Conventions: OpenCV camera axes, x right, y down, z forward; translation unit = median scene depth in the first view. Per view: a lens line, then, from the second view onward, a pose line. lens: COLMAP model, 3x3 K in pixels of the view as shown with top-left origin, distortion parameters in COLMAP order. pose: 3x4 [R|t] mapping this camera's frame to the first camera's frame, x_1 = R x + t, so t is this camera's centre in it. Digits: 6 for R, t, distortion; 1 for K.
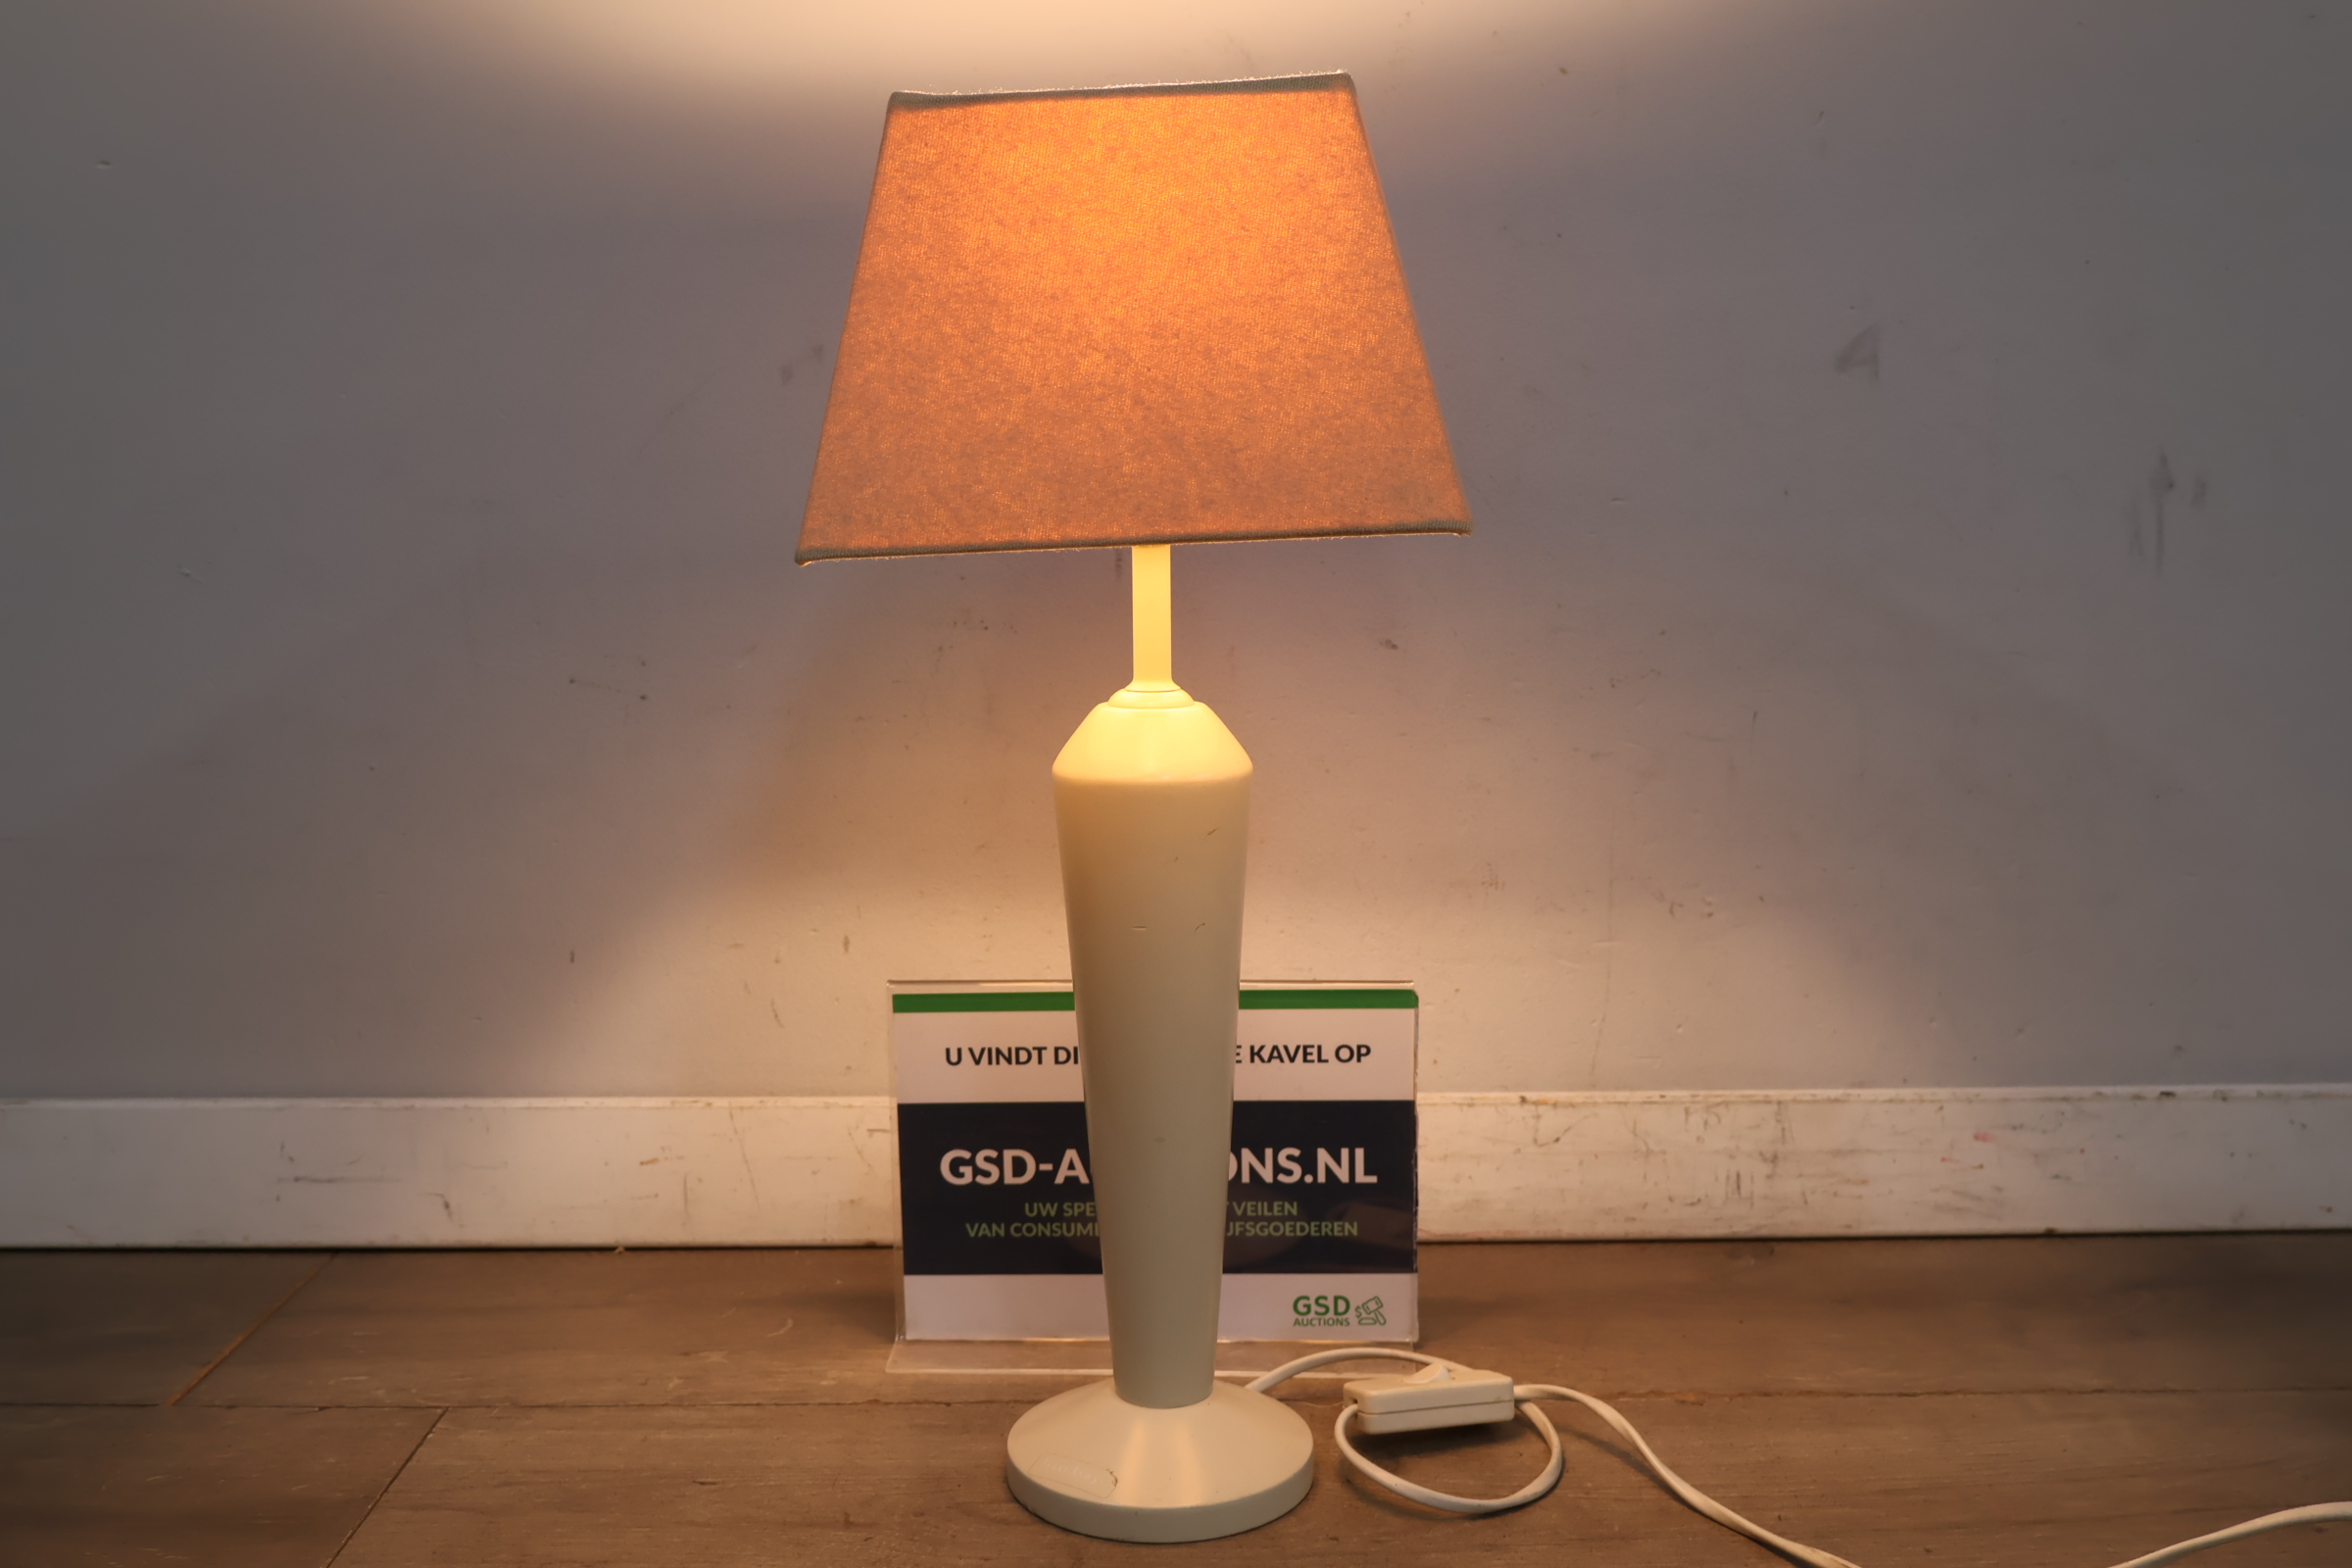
lens RADIAL K [[2308.9, 0, 1162.4], [0, 2308.9, 775.1], [0, 0, 1]] dist [0.020160, 0.000000]
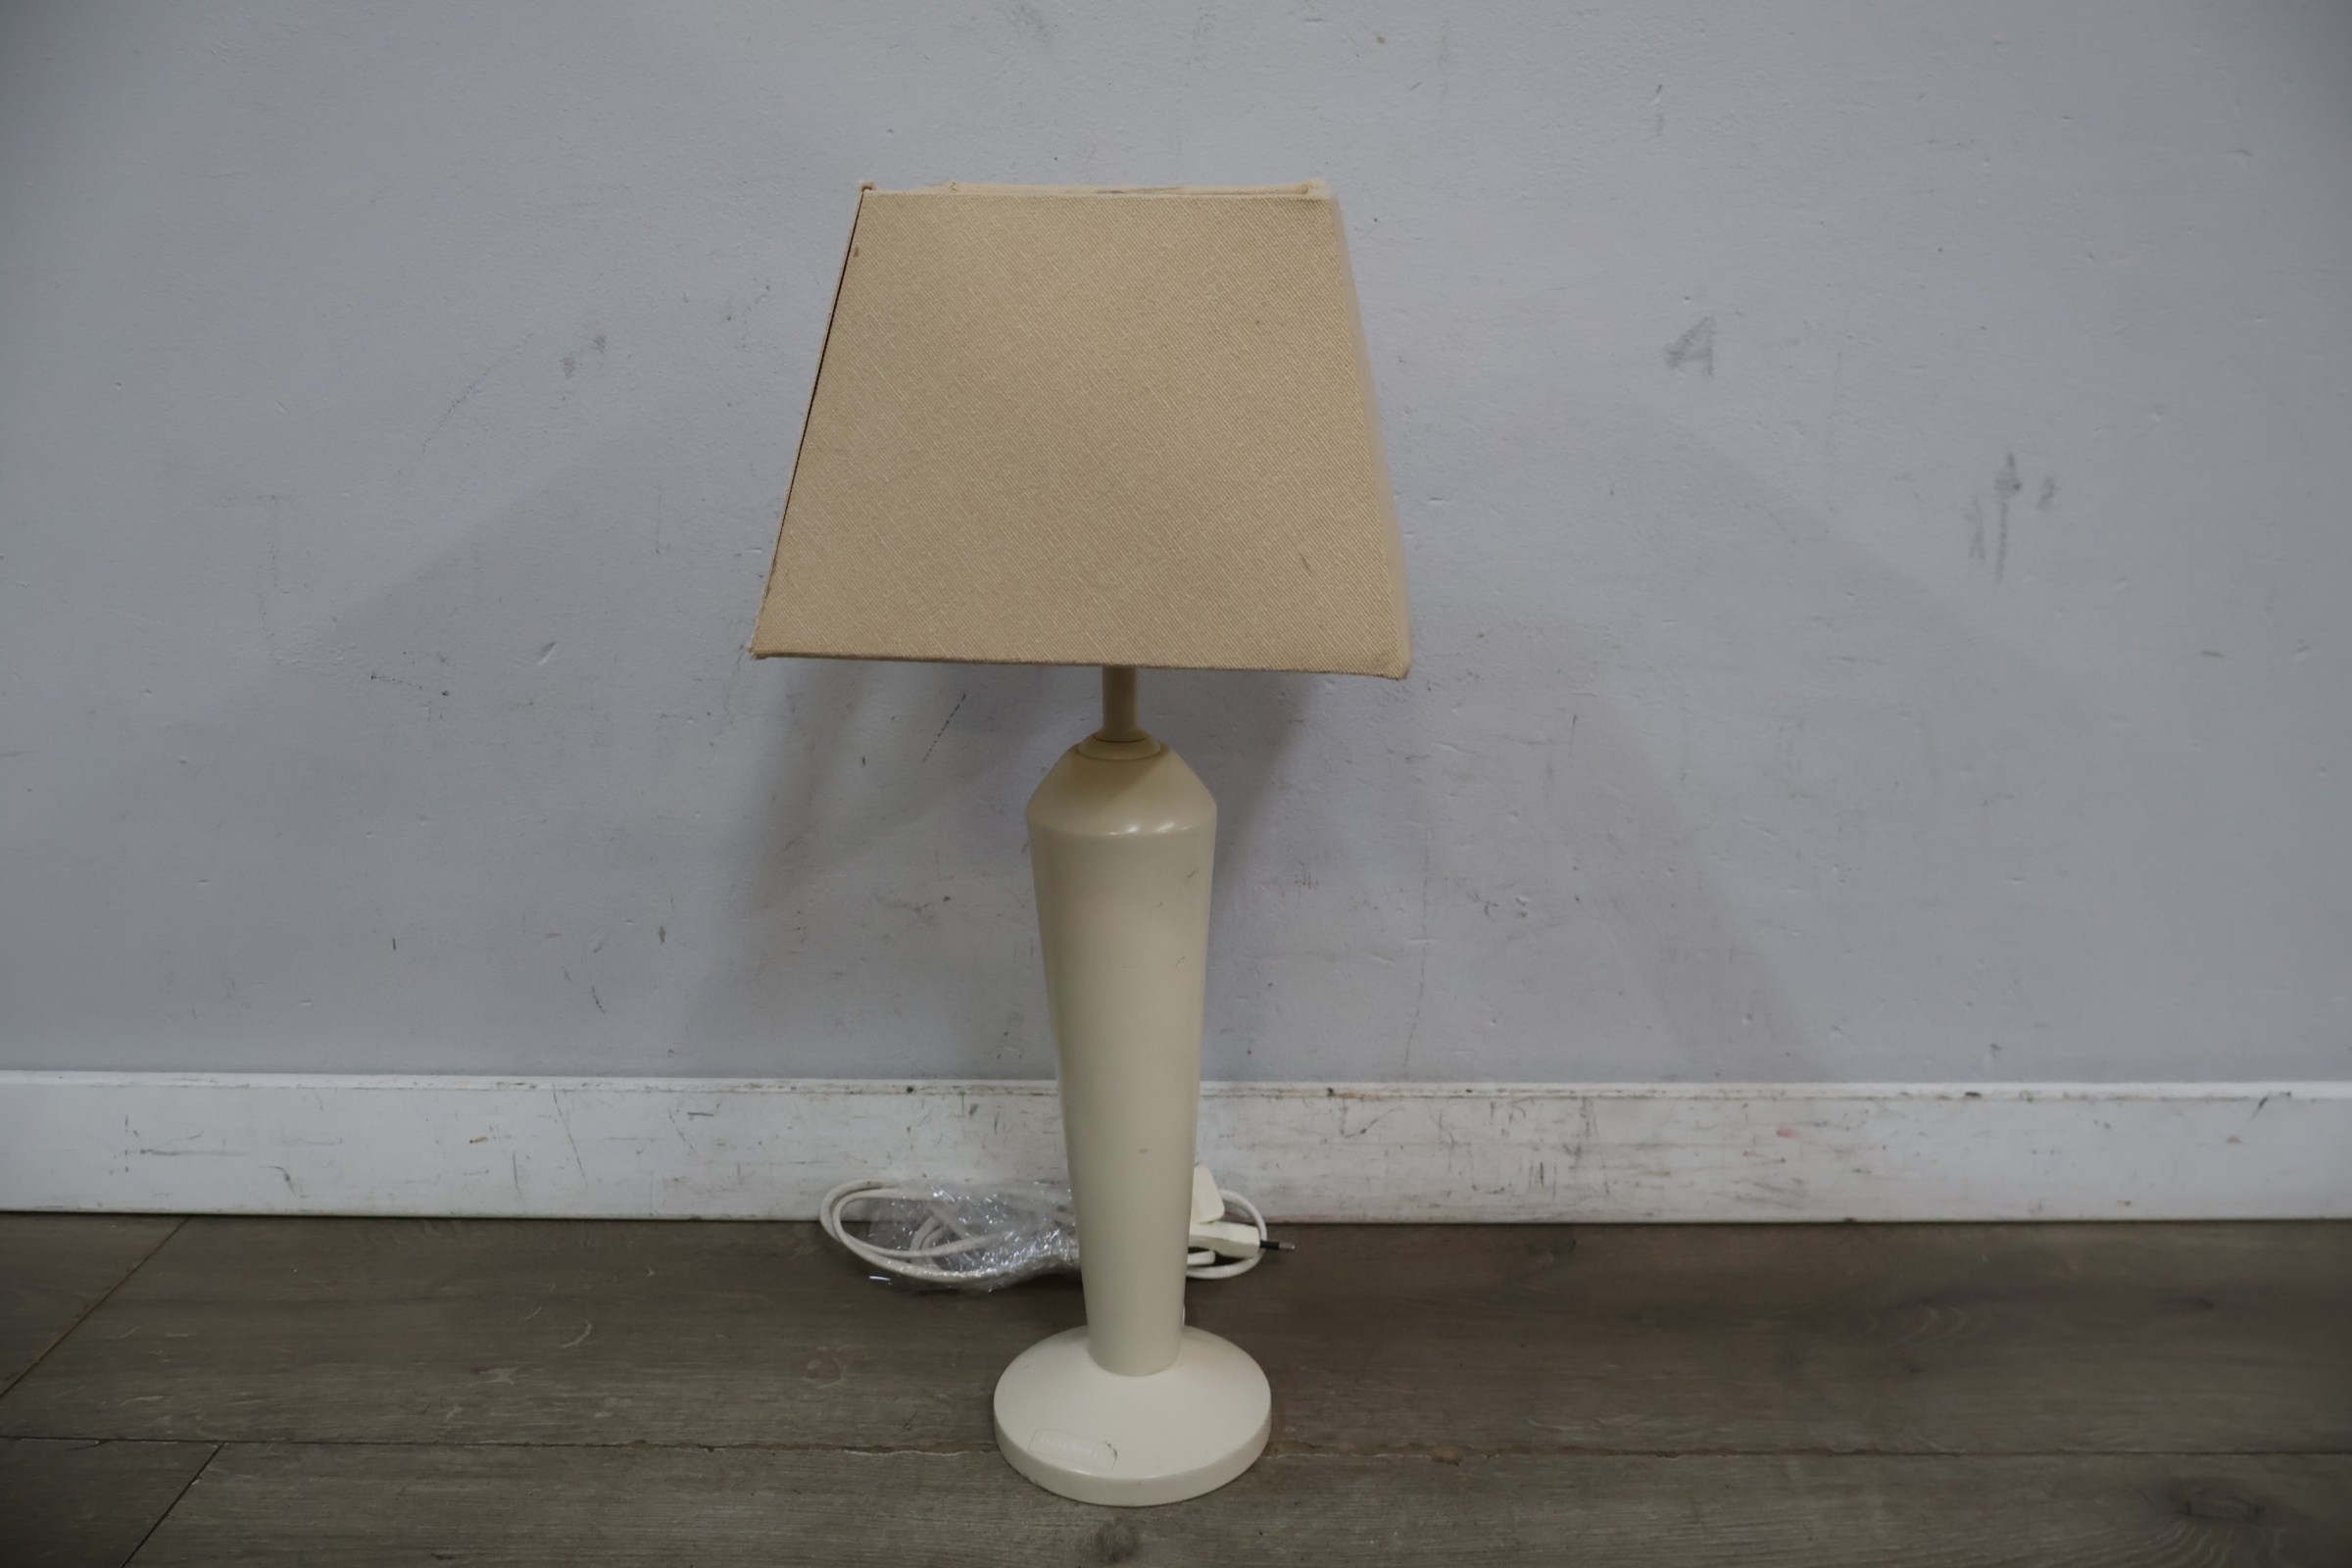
lens RADIAL K [[1968.1, 0, 1163.0], [0, 1968.1, 788.7], [0, 0, 1]] dist [0.001882, 0.016738]
pose [[0.999465, 0.008789, -0.031501, 0.109068], [-0.003884, 0.988295, 0.152505, -0.122469], [0.032473, -0.152301, 0.987800, 0.167168]]
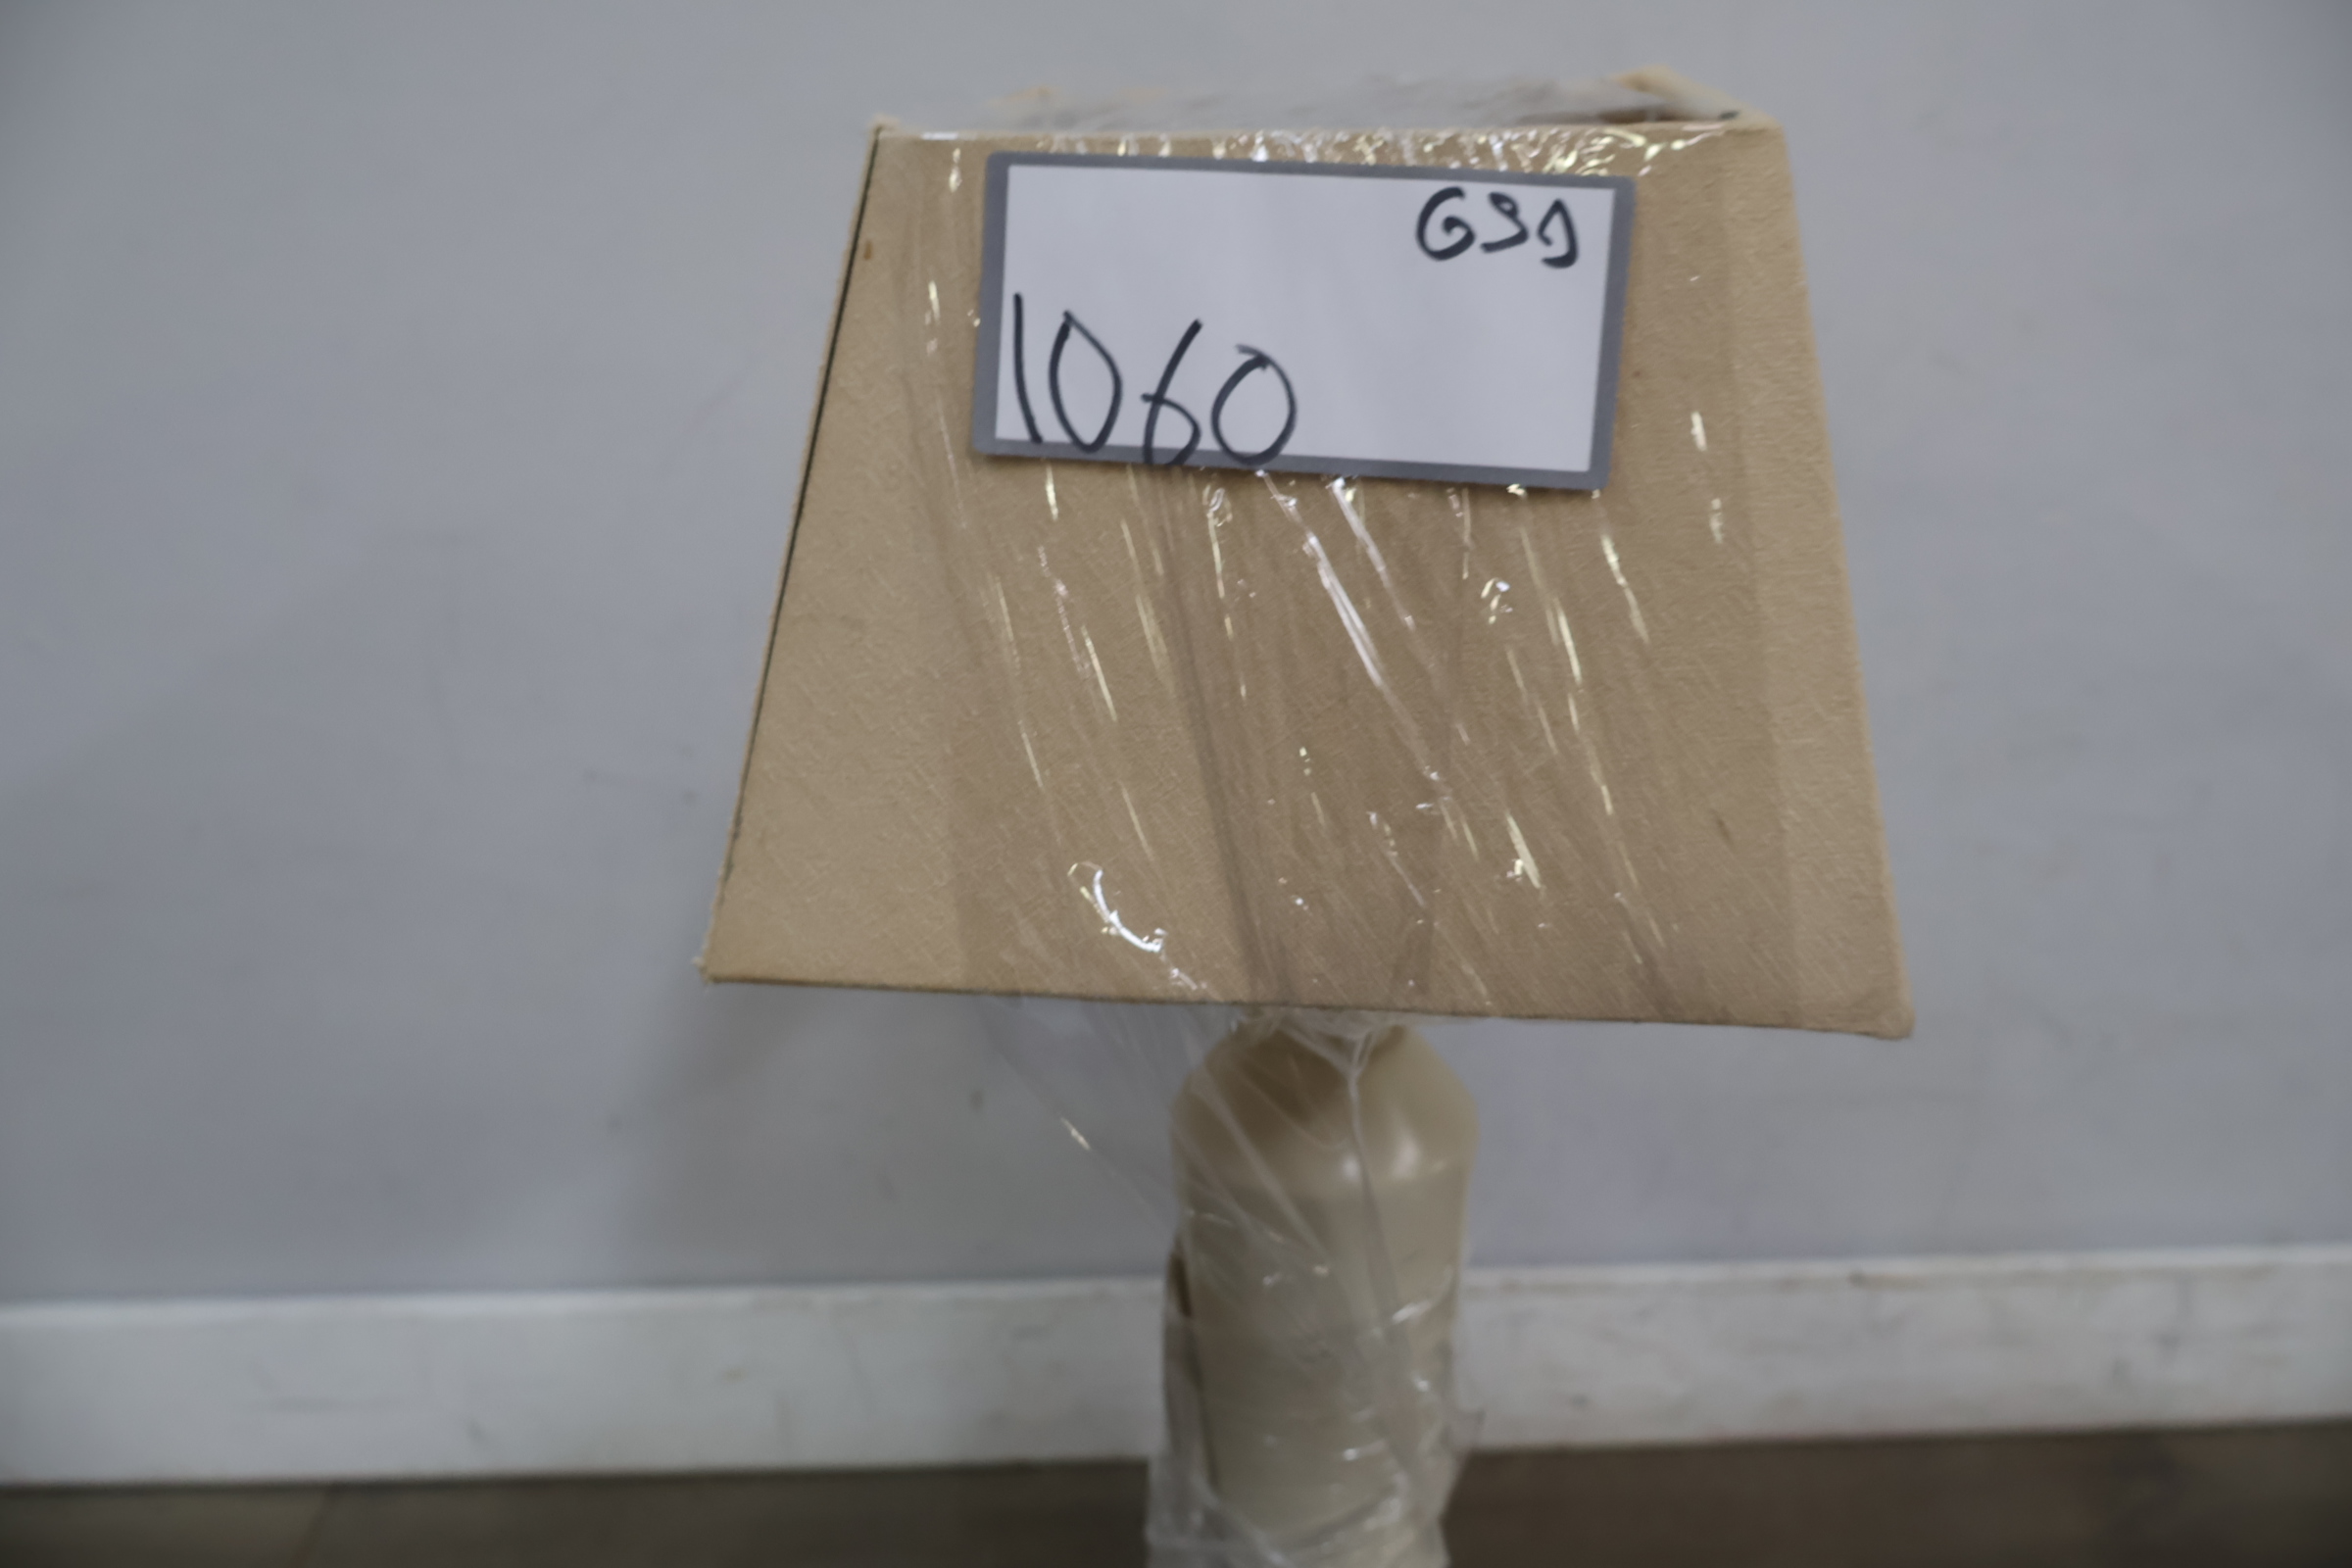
lens RADIAL K [[1968.1, 0, 1173.9], [0, 1968.1, 788.1], [0, 0, 1]] dist [0.001882, 0.016738]
pose [[0.997576, -0.002968, -0.069519, 0.069663], [0.018434, 0.974665, 0.222907, -0.173712], [0.067097, -0.223648, 0.972358, 0.435311]]
